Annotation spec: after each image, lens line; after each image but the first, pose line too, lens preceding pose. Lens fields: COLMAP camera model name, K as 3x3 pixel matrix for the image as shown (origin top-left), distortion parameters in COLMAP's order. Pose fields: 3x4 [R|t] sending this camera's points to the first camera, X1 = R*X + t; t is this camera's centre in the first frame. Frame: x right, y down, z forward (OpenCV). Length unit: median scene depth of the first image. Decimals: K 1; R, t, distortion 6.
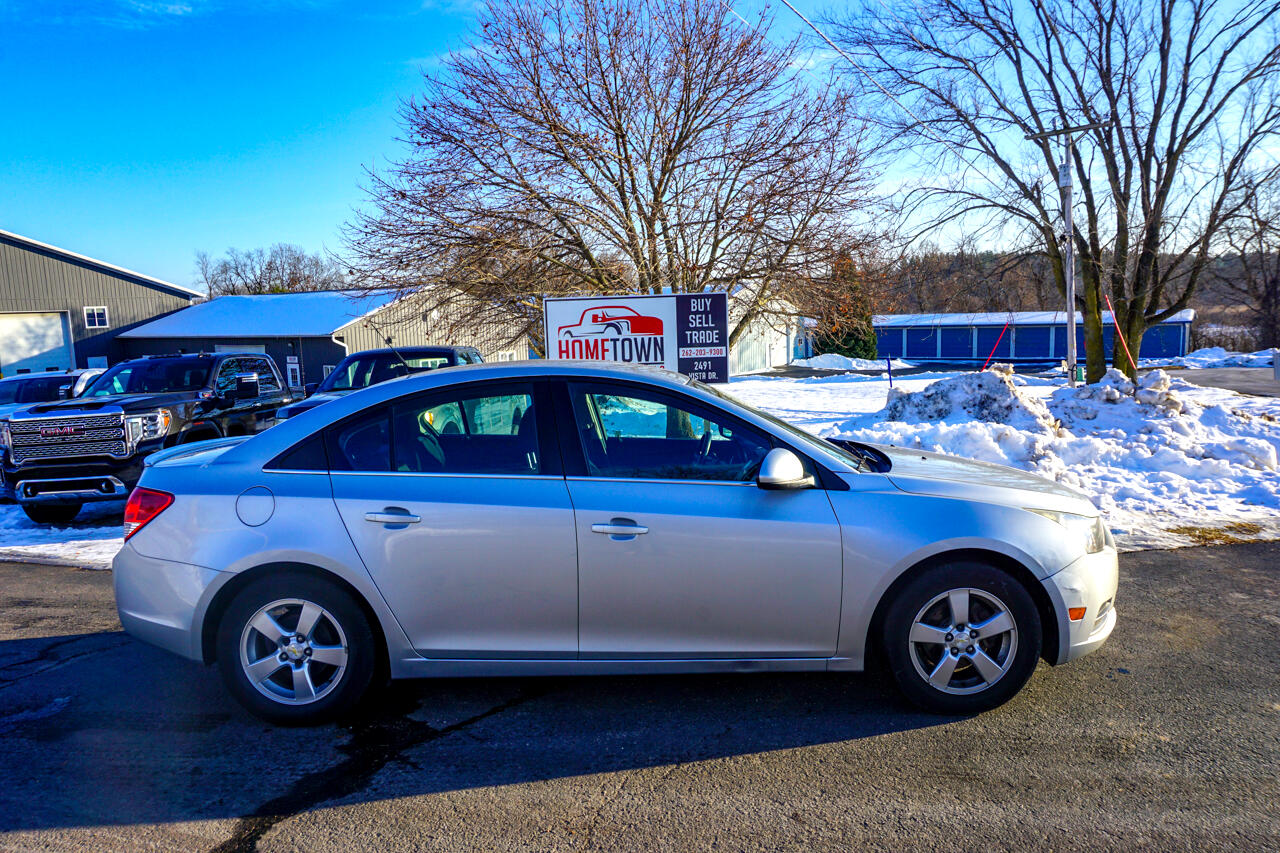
lens RADIAL K [[888.6, 0, 640.0], [0, 888.6, 426.5], [0, 0, 1]] dist [-0.004718, 0.000727]
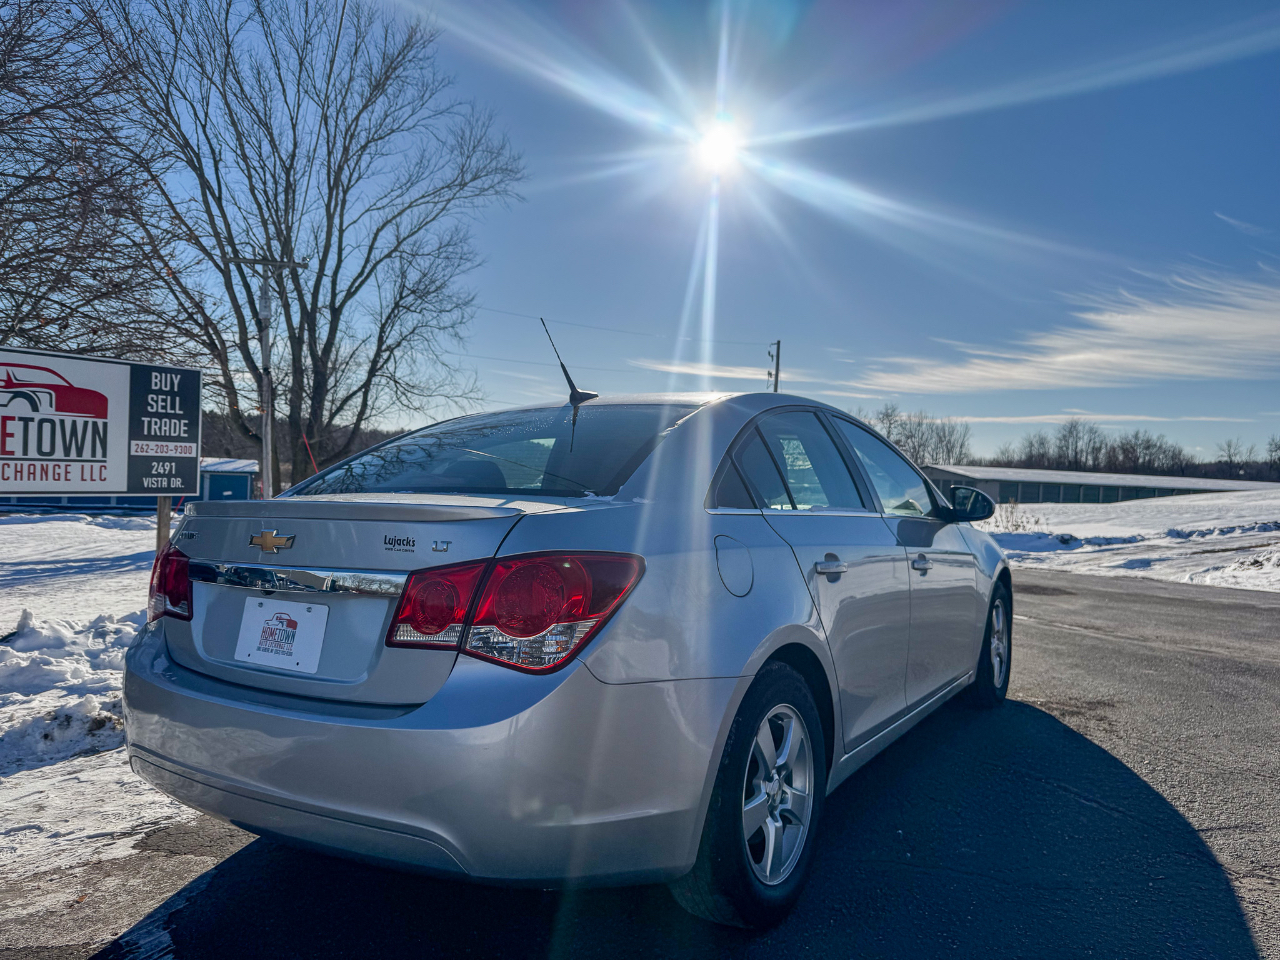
lens RADIAL K [[932.0, 0, 728.9], [0, 932.0, 474.0], [0, 0, 1]] dist [0.000291, -0.001851]
pose [[0.401556, 0.044782, 0.914739, -0.313455], [0.079194, 0.993365, -0.083396, 0.024304], [-0.912404, 0.105930, 0.395345, 0.225052]]
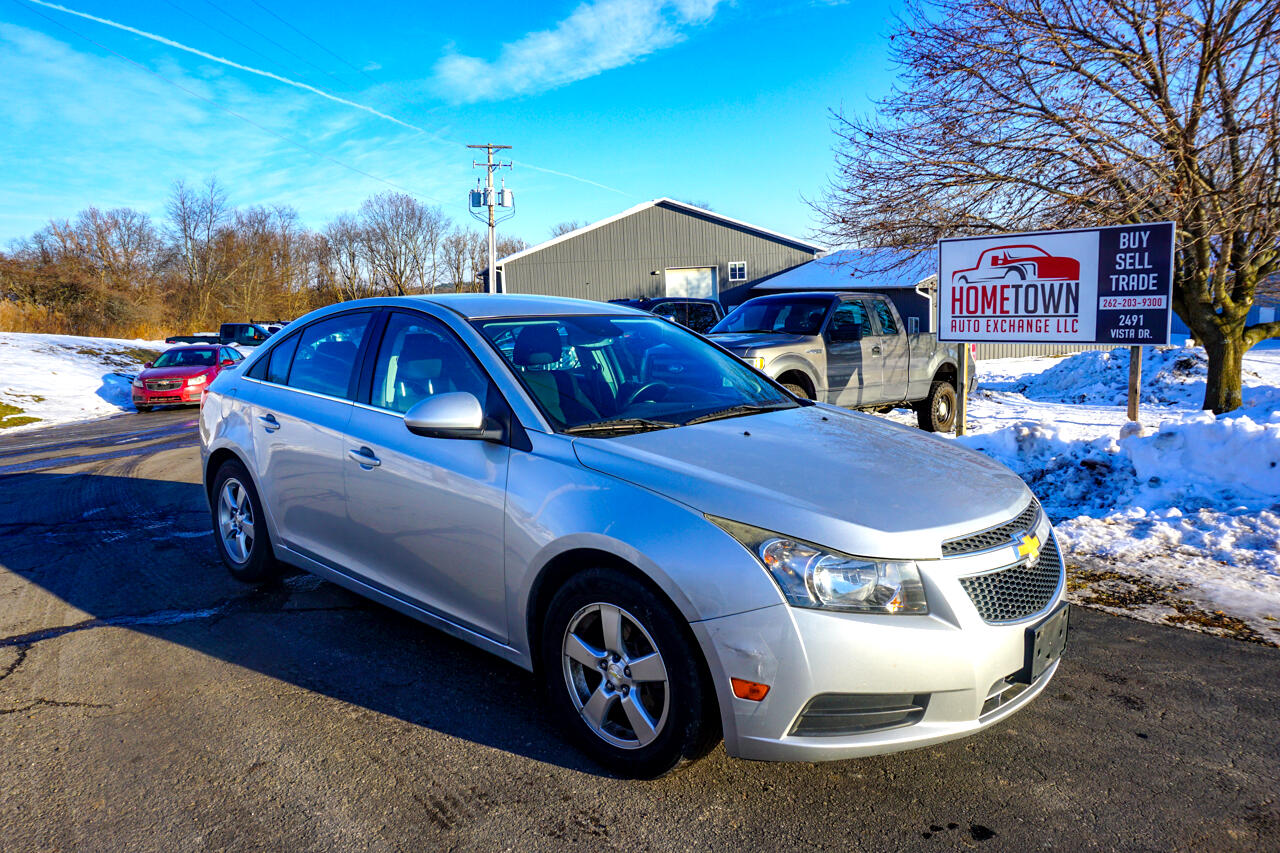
lens RADIAL K [[888.6, 0, 640.0], [0, 888.6, 426.5], [0, 0, 1]] dist [-0.004718, 0.000727]
pose [[0.745700, 0.103467, -0.658199, 0.198428], [-0.069787, 0.994564, 0.077278, -0.005273], [0.662617, -0.011693, 0.748867, 0.109031]]
